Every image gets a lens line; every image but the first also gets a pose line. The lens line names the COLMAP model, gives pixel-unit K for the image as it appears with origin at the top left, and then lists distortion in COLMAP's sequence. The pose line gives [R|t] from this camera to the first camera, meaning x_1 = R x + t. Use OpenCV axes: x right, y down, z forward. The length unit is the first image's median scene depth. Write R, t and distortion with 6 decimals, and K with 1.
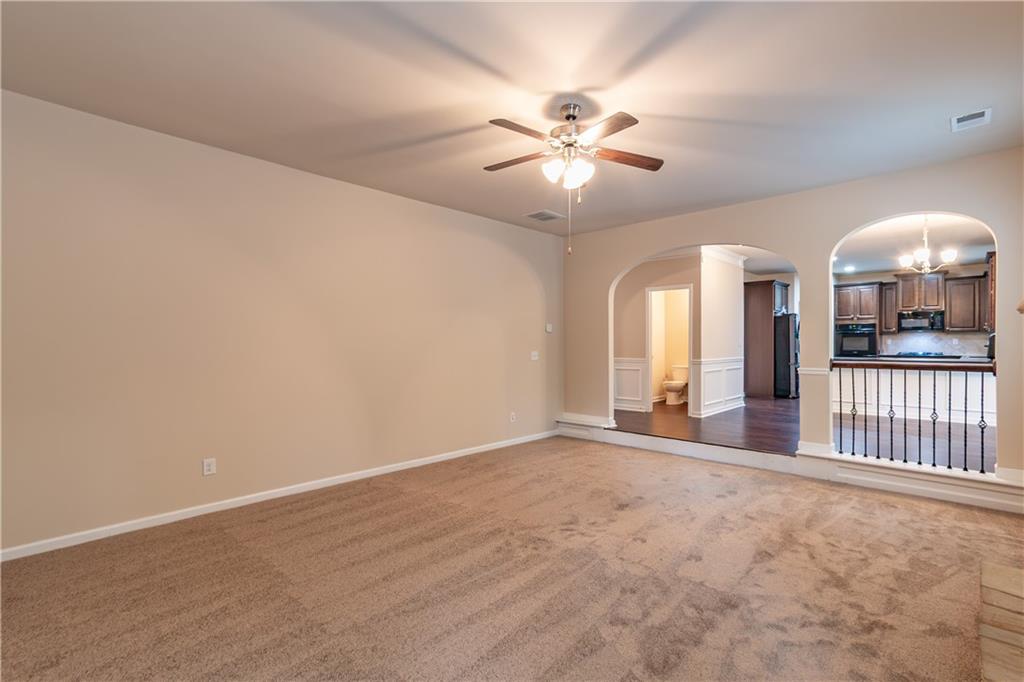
lens RADIAL K [[475.6, 0, 558.9], [0, 475.6, 346.1], [0, 0, 1]] dist [-0.001383, 0.013802]
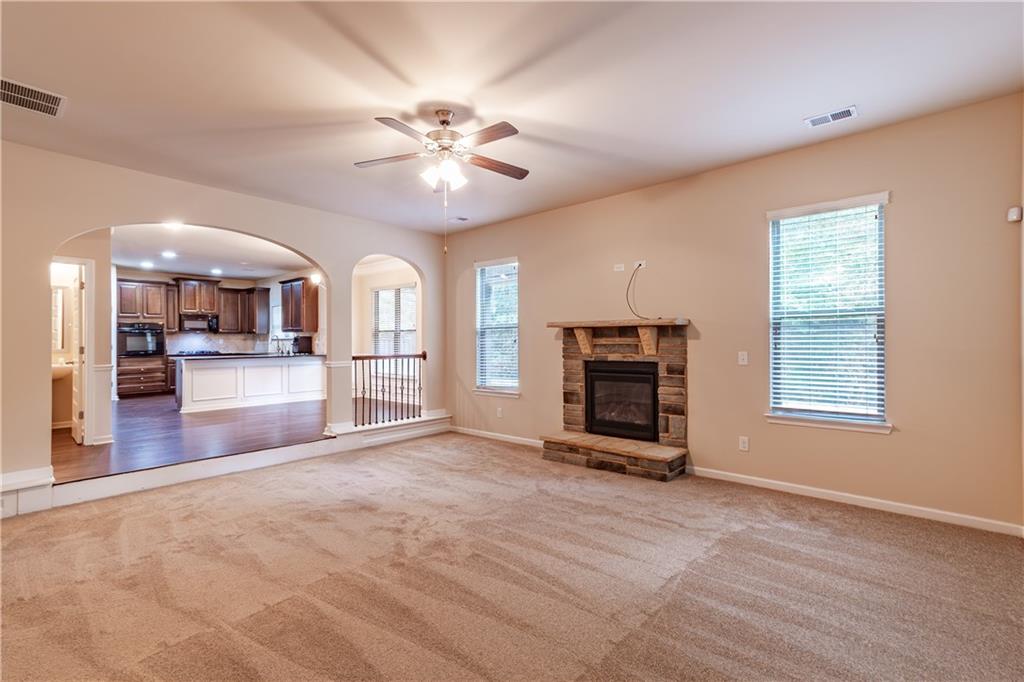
lens RADIAL K [[475.6, 0, 496.2], [0, 475.6, 339.3], [0, 0, 1]] dist [-0.001383, 0.013802]
pose [[0.012425, 0.005838, 0.999906, -0.593138], [0.008717, 0.999944, -0.005946, -0.002515], [-0.999885, 0.008790, 0.012374, 0.503893]]
